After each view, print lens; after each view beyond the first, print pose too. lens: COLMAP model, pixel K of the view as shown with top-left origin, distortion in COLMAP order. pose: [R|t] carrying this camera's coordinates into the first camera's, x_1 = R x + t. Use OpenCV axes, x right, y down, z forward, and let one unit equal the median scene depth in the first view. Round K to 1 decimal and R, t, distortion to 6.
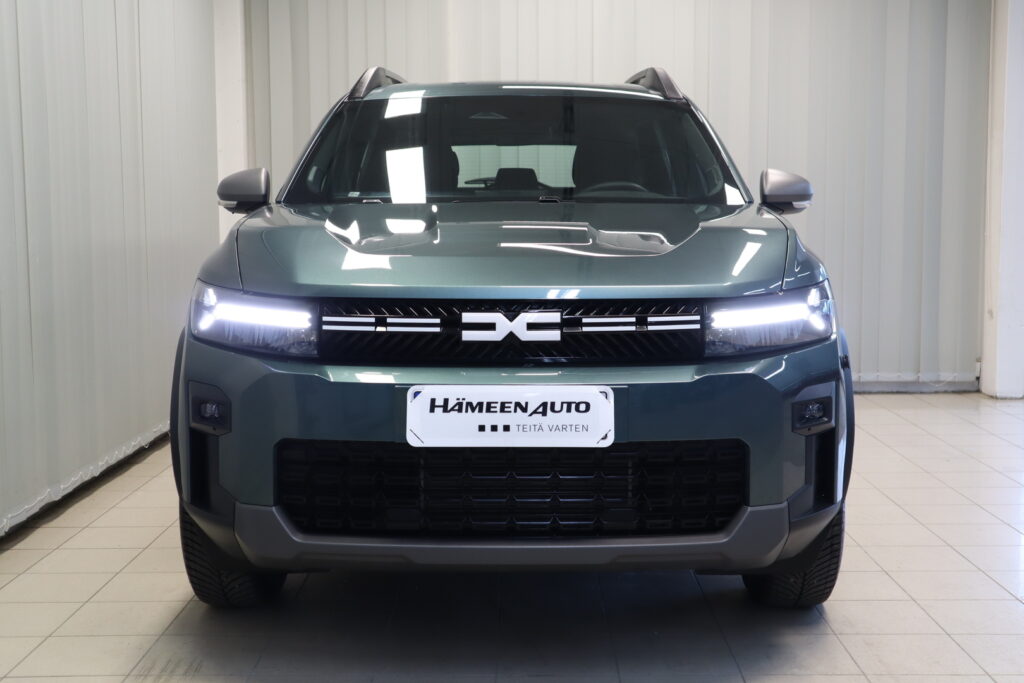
lens RADIAL K [[1298.0, 0, 510.5], [0, 1298.0, 344.3], [0, 0, 1]] dist [0.016552, 0.000000]
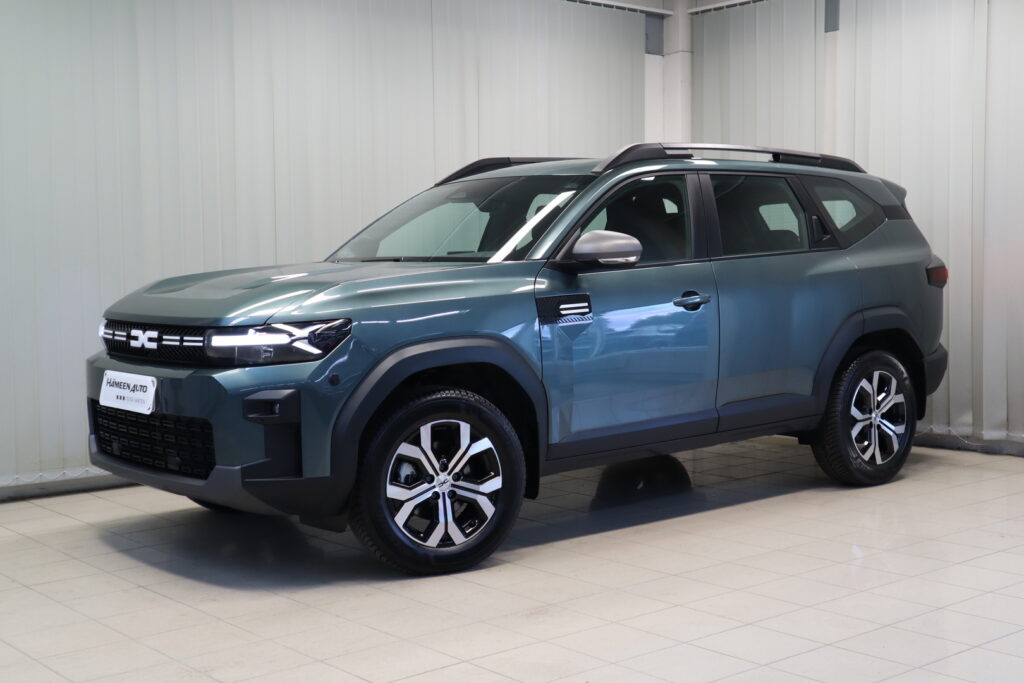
lens RADIAL K [[1298.0, 0, 507.4], [0, 1298.0, 340.6], [0, 0, 1]] dist [0.016552, 0.000000]
pose [[0.655748, 0.043826, -0.753707, 1.562657], [-0.071827, 0.997407, -0.004496, -0.037632], [0.751556, 0.057085, 0.657195, 0.254787]]
